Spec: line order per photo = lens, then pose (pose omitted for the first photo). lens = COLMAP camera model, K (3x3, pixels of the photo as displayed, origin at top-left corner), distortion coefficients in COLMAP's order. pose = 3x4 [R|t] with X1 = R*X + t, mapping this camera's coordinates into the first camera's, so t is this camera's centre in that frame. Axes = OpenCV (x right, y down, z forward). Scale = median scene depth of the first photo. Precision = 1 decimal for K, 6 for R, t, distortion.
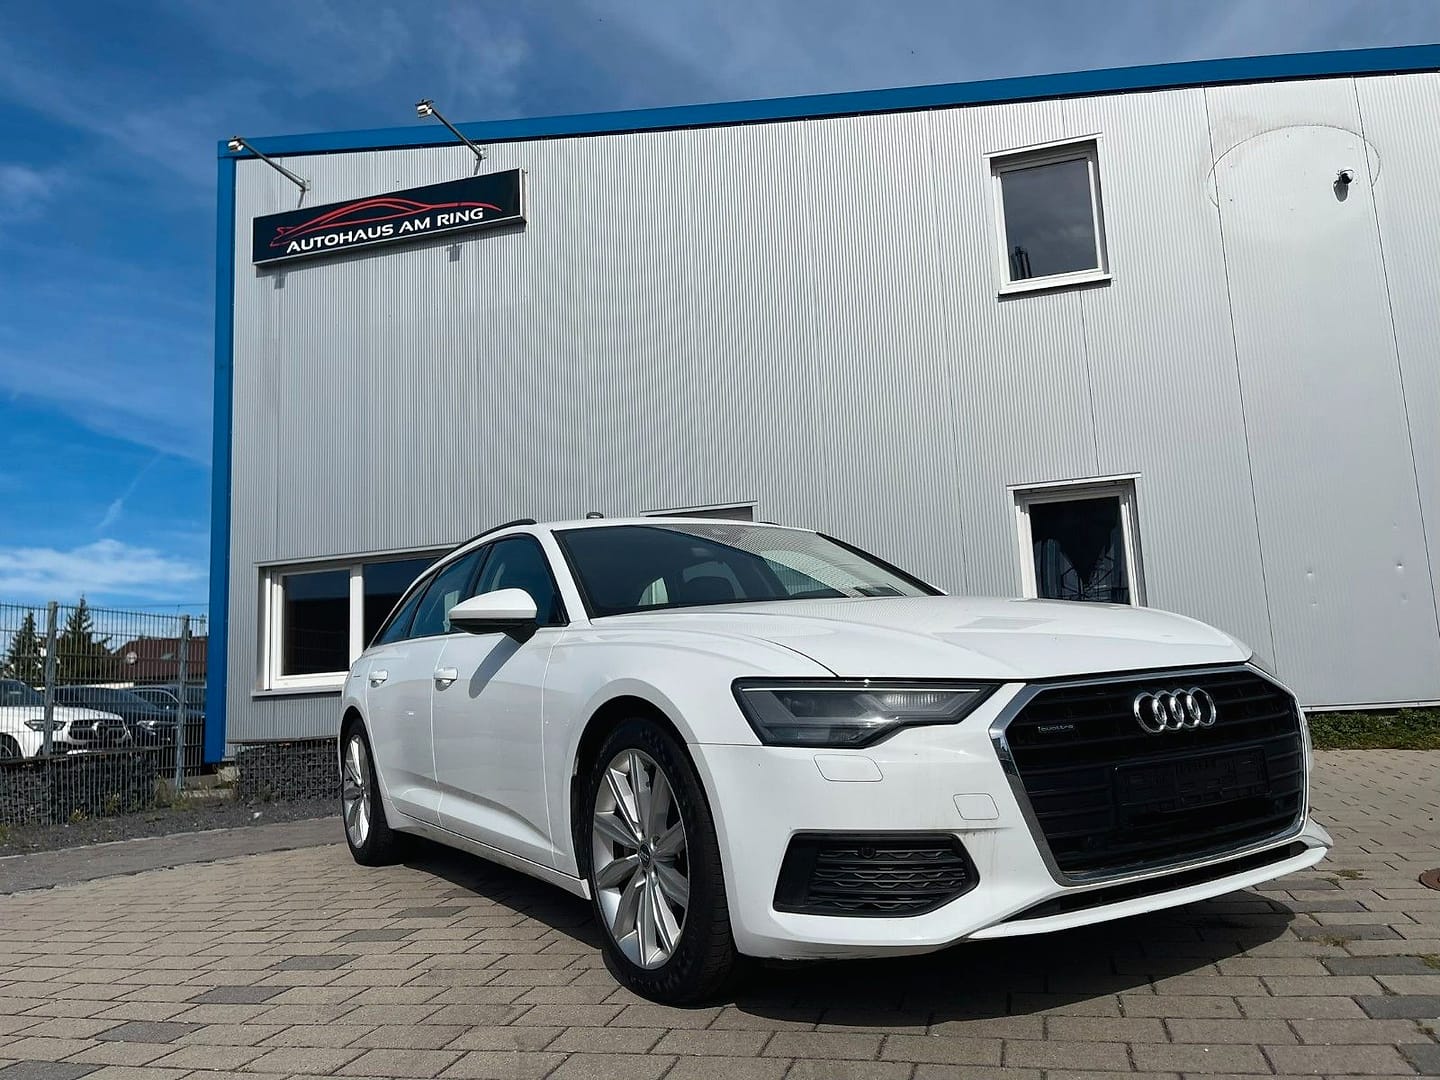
lens RADIAL K [[1102.1, 0, 734.0], [0, 1102.1, 542.0], [0, 0, 1]] dist [0.094376, -0.126884]
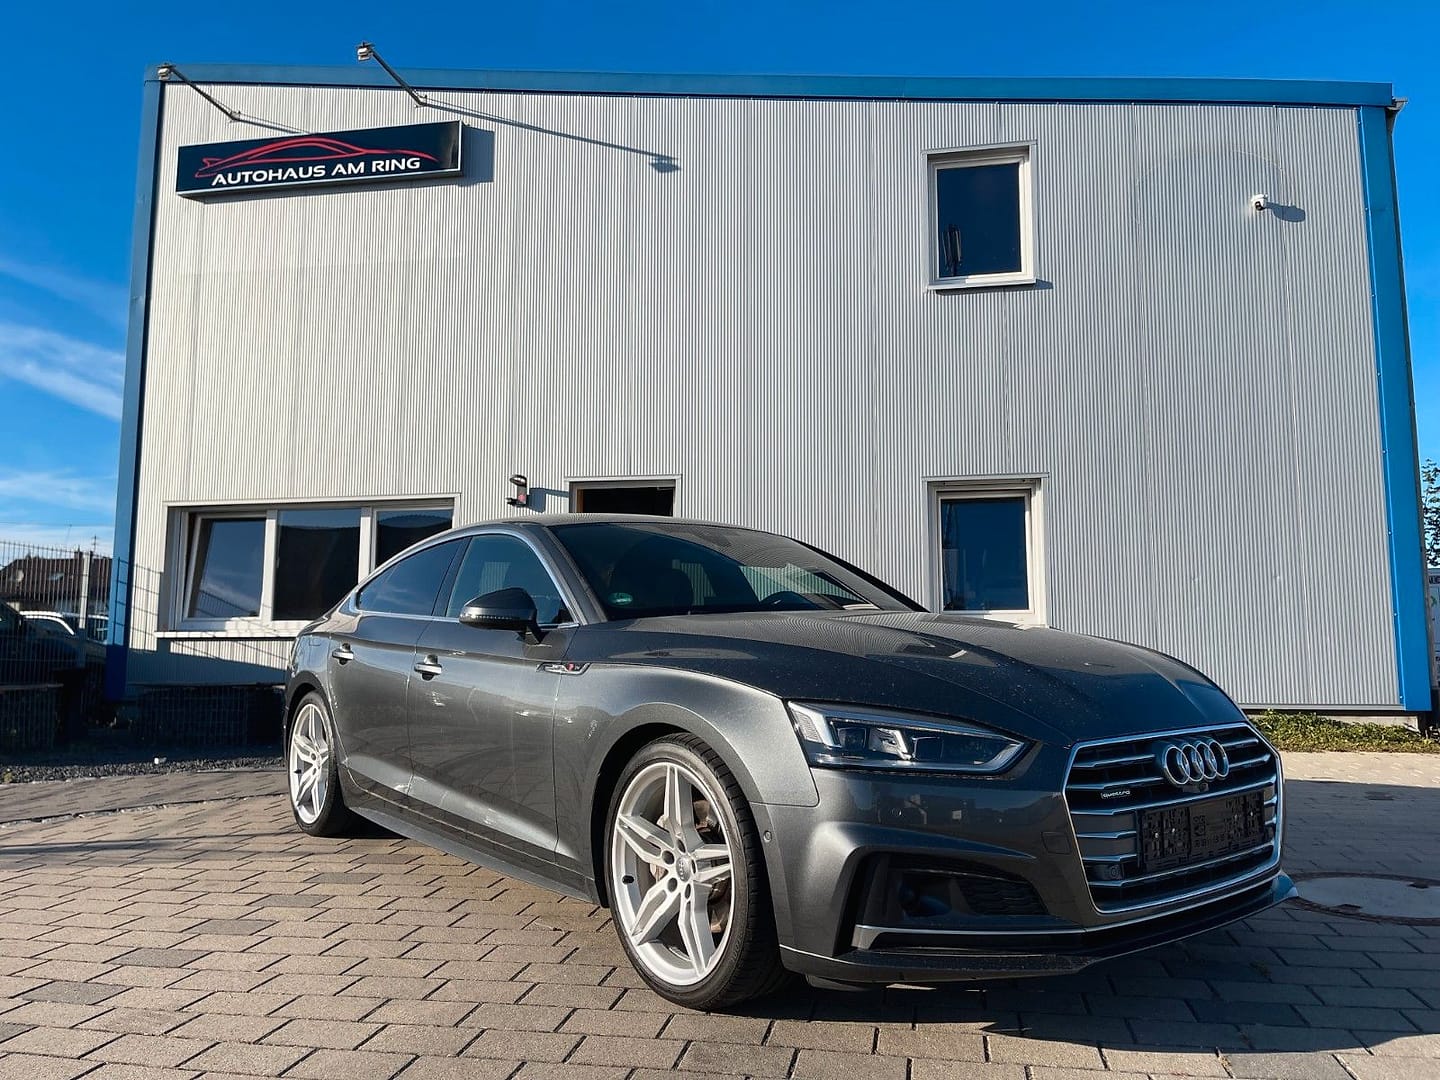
lens RADIAL K [[1098.5, 0, 730.1], [0, 1098.5, 535.3], [0, 0, 1]] dist [0.115088, -0.153341]
pose [[0.995511, 0.060324, 0.072933, -0.003724], [-0.062897, 0.997457, 0.033513, -0.016256], [-0.070726, -0.037950, 0.996774, -0.018198]]
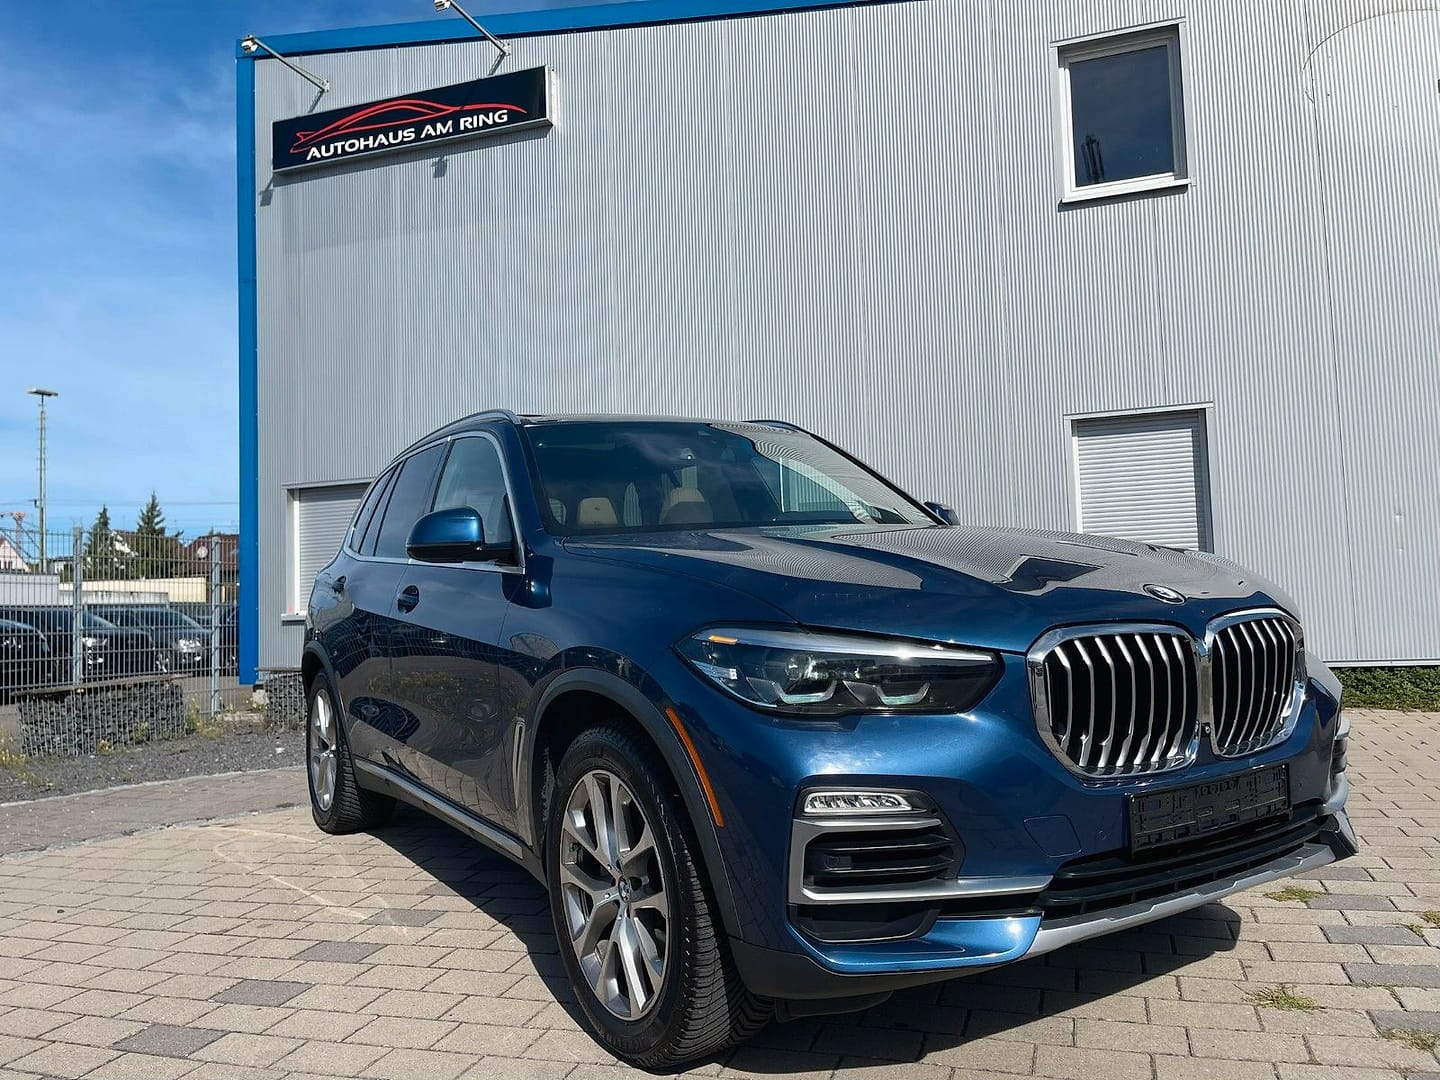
lens RADIAL K [[1098.8, 0, 725.0], [0, 1098.8, 535.0], [0, 0, 1]] dist [0.096621, -0.125356]
pose [[0.998268, 0.011162, -0.057758, 0.015952], [-0.006179, 0.996297, 0.085752, -0.024275], [0.058501, -0.085247, 0.994641, 0.046680]]
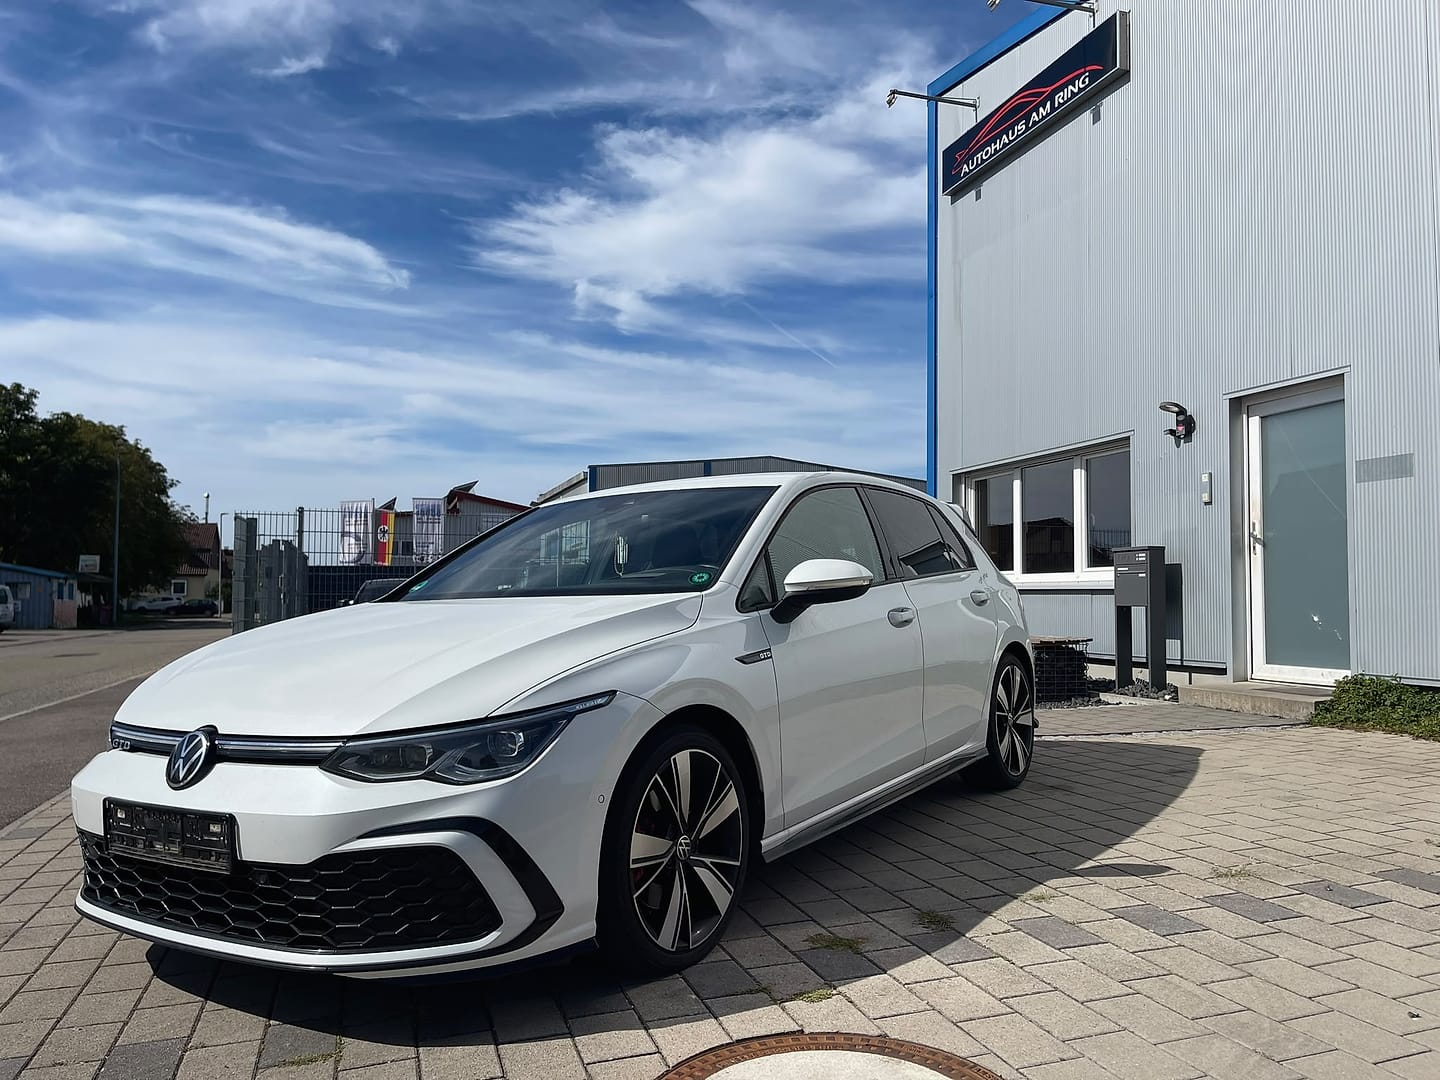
lens RADIAL K [[1095.2, 0, 713.2], [0, 1095.2, 547.9], [0, 0, 1]] dist [0.041683, 0.002207]
pose [[0.536284, 0.011415, -0.843961, 0.378467], [0.101931, 0.991714, 0.078184, -0.015747], [0.837860, -0.127955, 0.530677, 0.211244]]
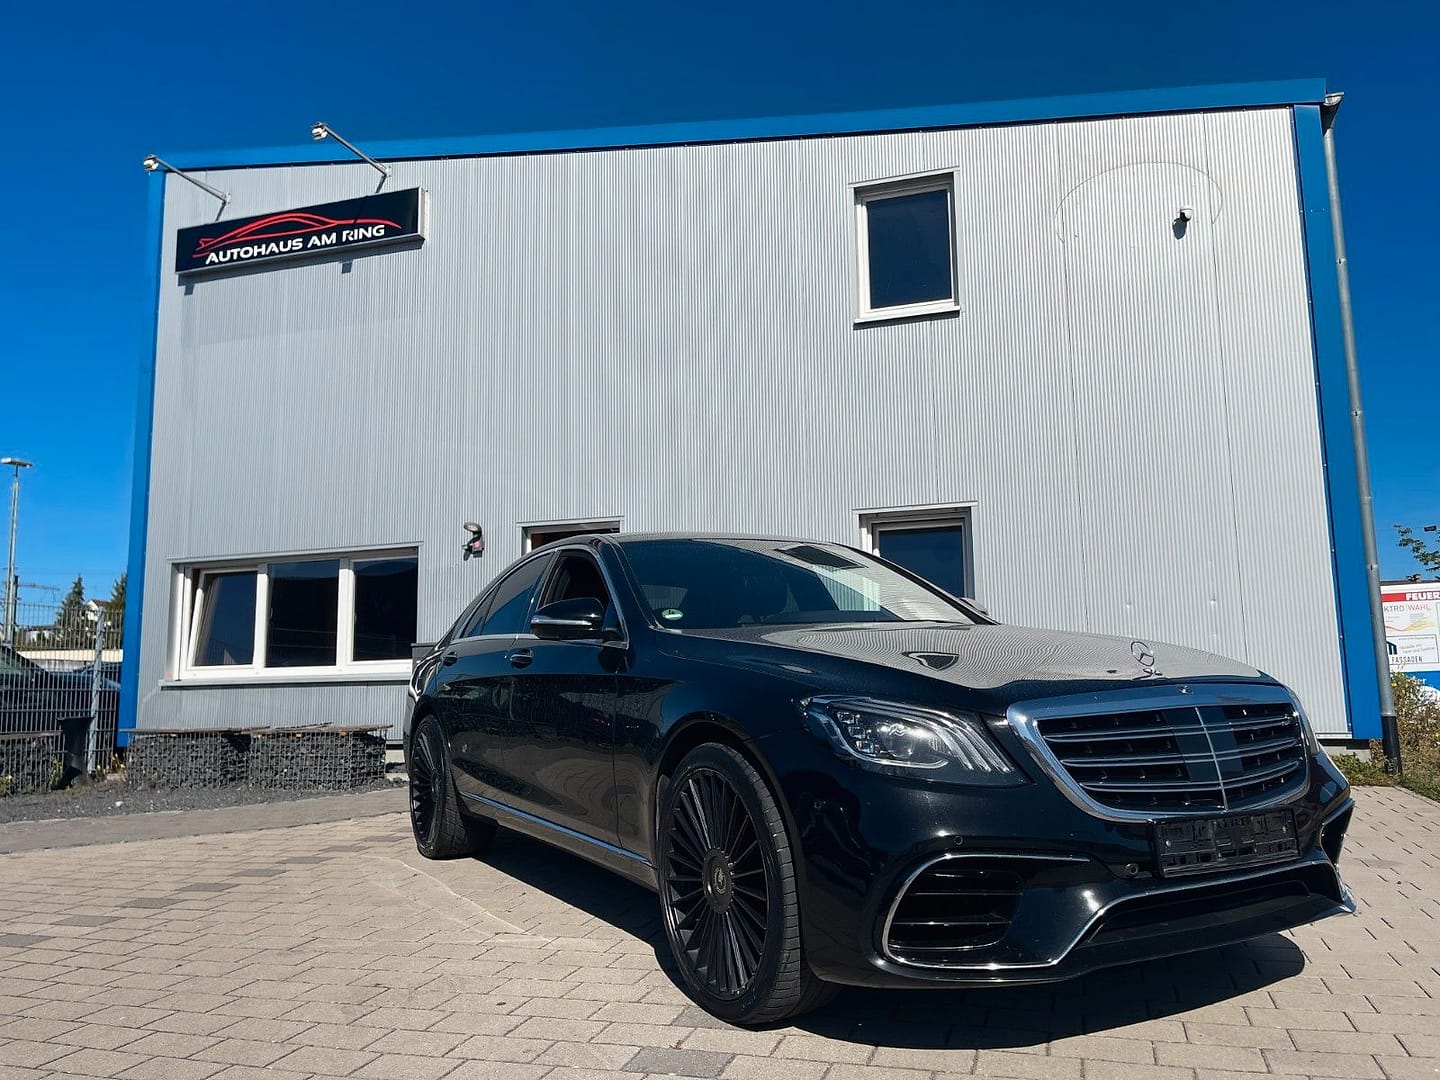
lens RADIAL K [[1100.9, 0, 730.9], [0, 1100.9, 544.2], [0, 0, 1]] dist [0.108595, -0.146406]
pose [[0.998431, 0.025369, -0.049928, 0.156991], [-0.024295, 0.999463, 0.022004, -0.032471], [0.050459, -0.020756, 0.998510, -0.031476]]
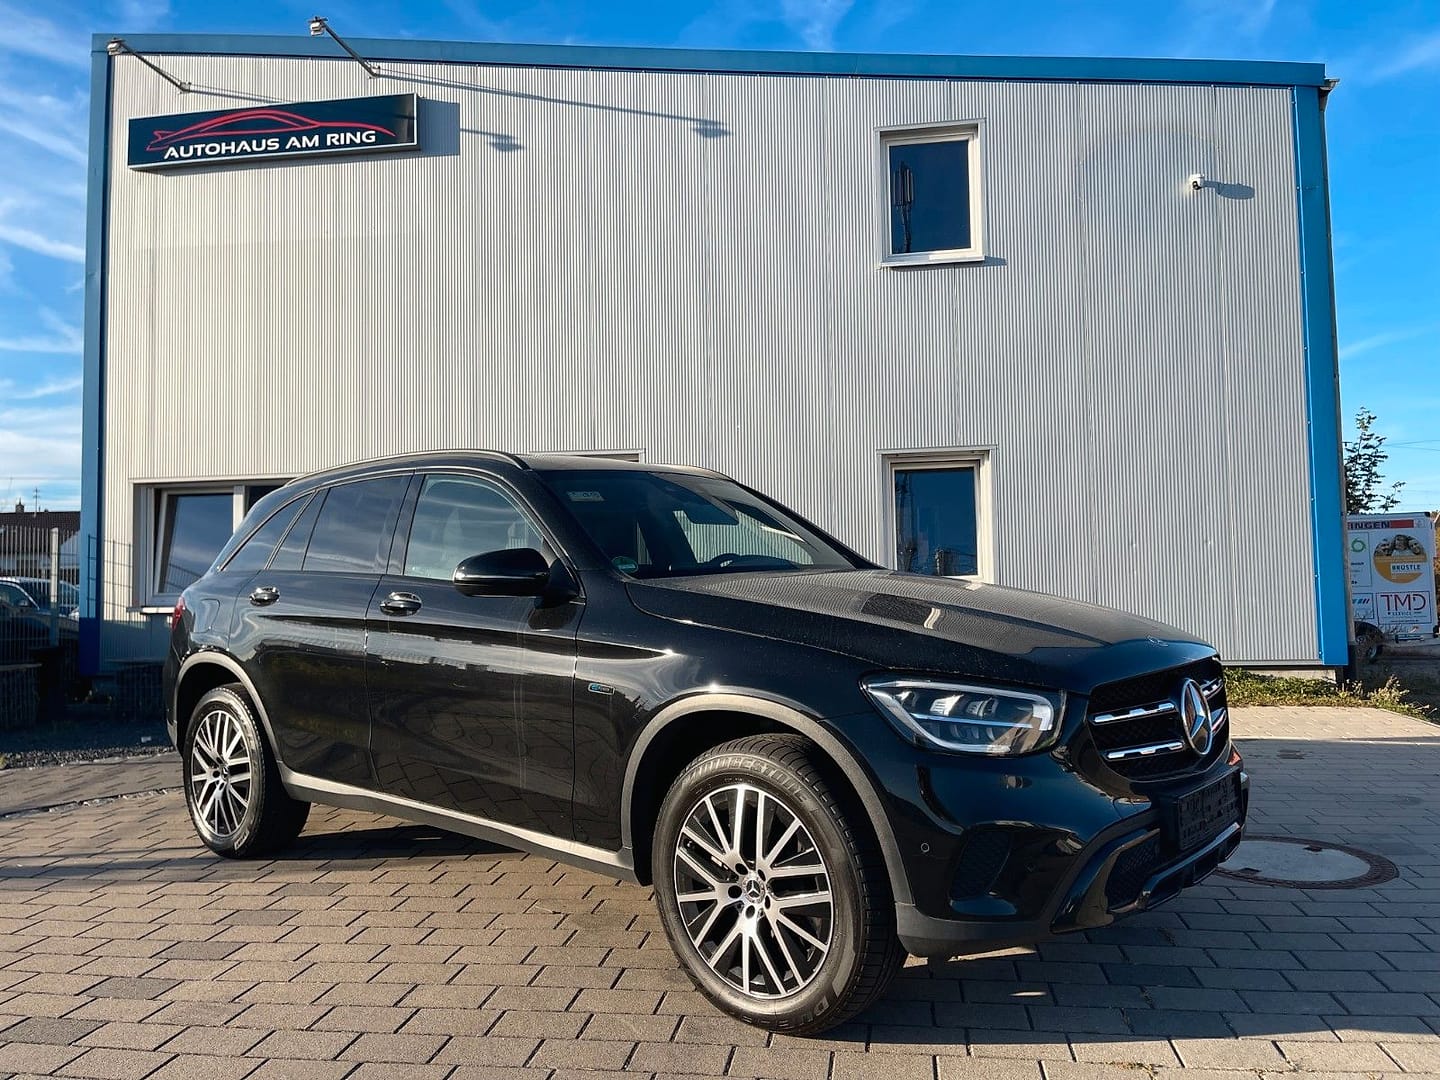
lens RADIAL K [[1101.0, 0, 730.5], [0, 1101.0, 541.9], [0, 0, 1]] dist [0.116318, -0.156927]
pose [[0.992440, 0.040229, 0.115946, -0.013692], [-0.050958, 0.994537, 0.091101, -0.044318], [-0.111648, -0.096320, 0.989069, -0.051368]]
